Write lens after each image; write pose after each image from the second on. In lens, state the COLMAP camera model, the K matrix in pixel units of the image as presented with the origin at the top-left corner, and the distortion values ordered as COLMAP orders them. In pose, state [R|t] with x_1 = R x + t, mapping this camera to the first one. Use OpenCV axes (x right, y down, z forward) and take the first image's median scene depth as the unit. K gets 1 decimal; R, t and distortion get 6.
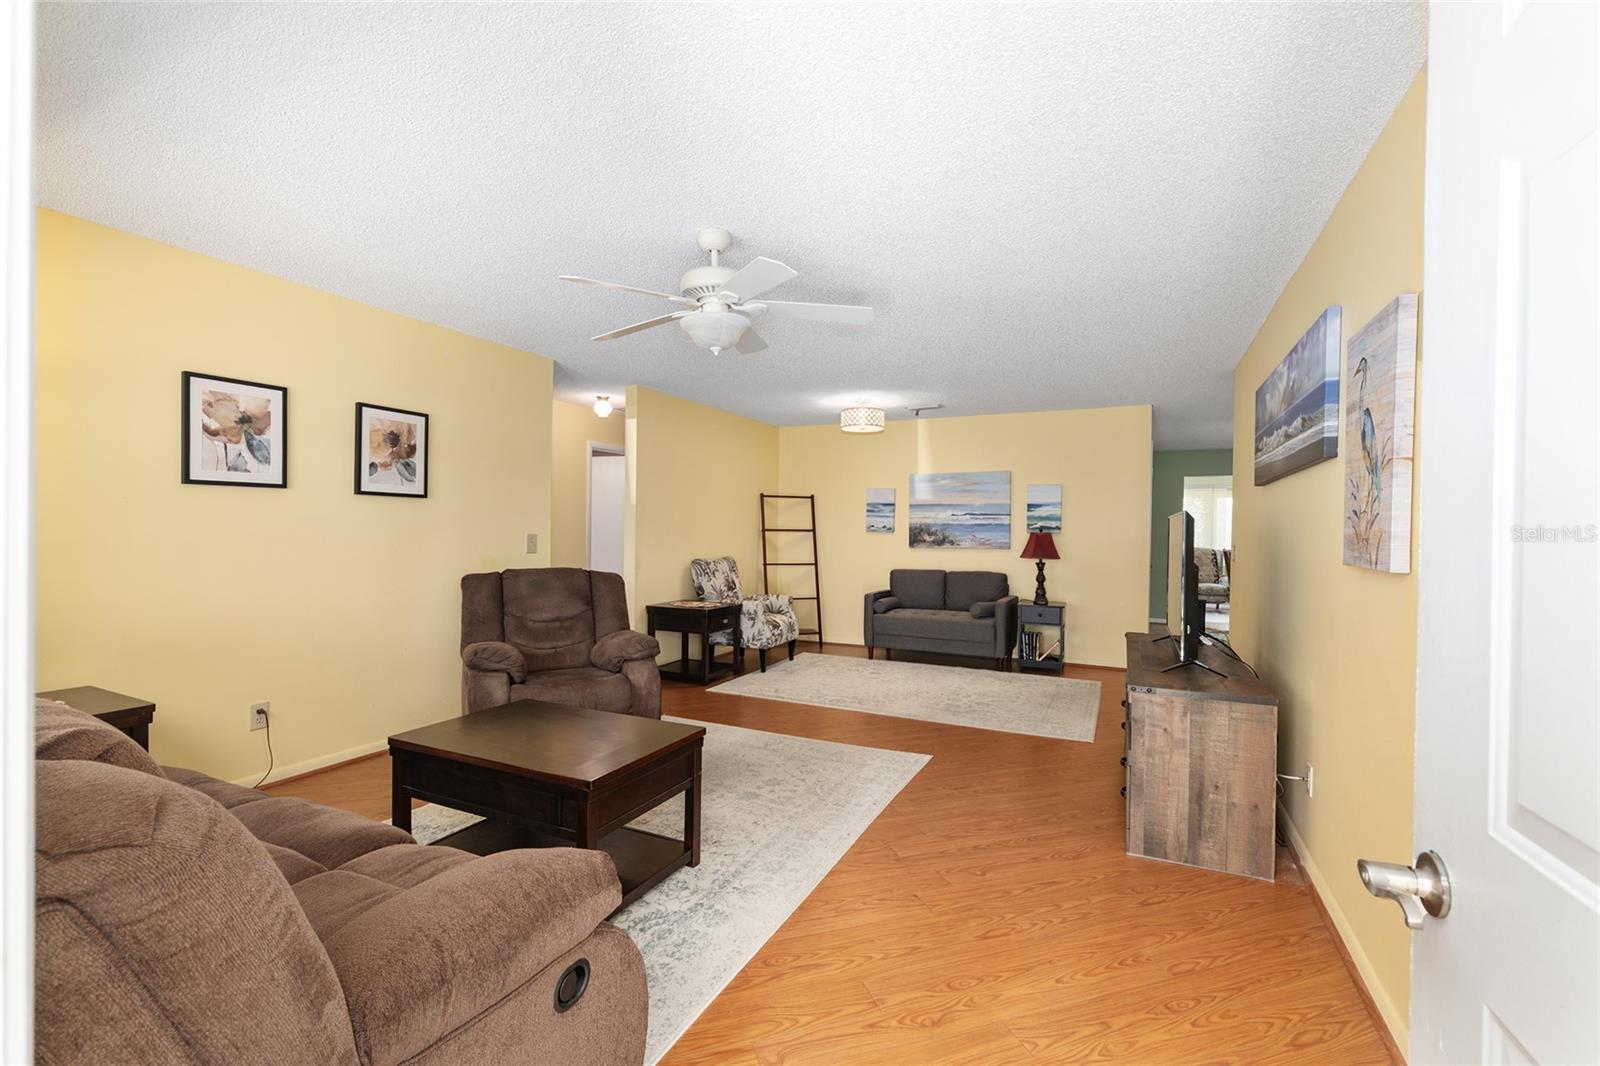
lens RADIAL K [[694.2, 0, 800.0], [0, 694.2, 533.0], [0, 0, 1]] dist [0.000214, -0.000004]
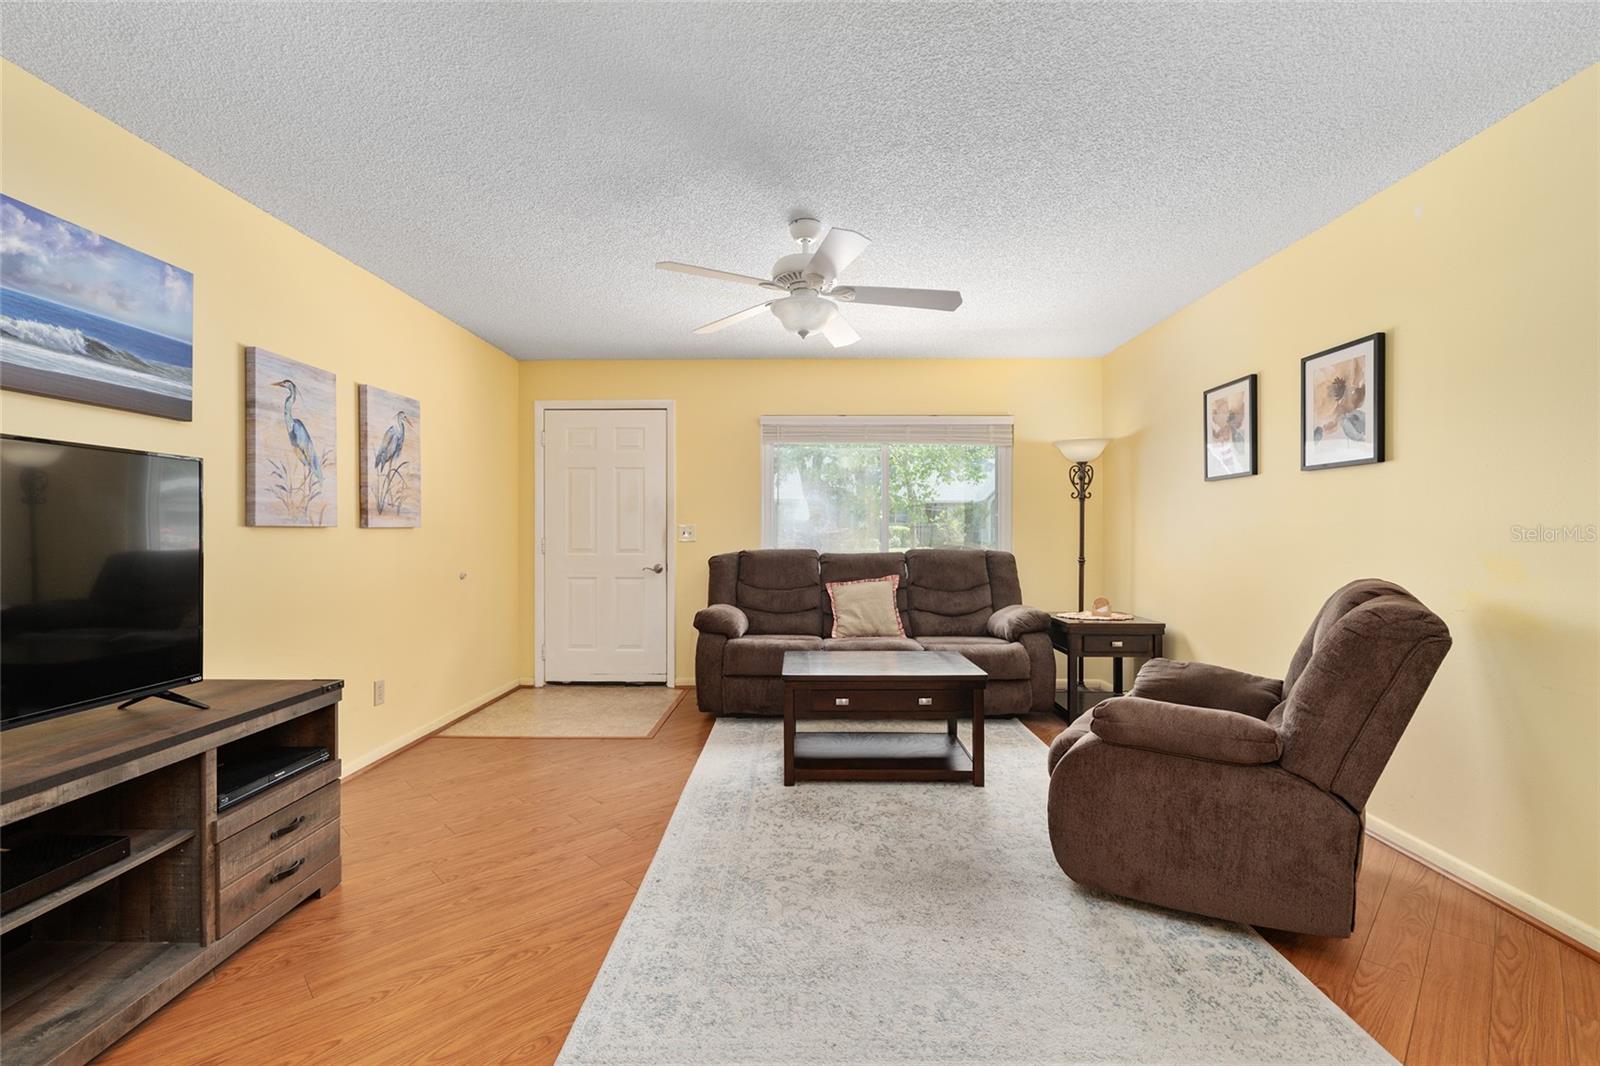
lens RADIAL K [[694.2, 0, 800.0], [0, 694.2, 533.0], [0, 0, 1]] dist [0.000214, -0.000004]
pose [[-0.904221, -0.011091, -0.426922, 0.270044], [-0.012283, 0.999925, 0.000039, 0.027177], [0.426889, 0.005279, -0.904289, 1.615509]]
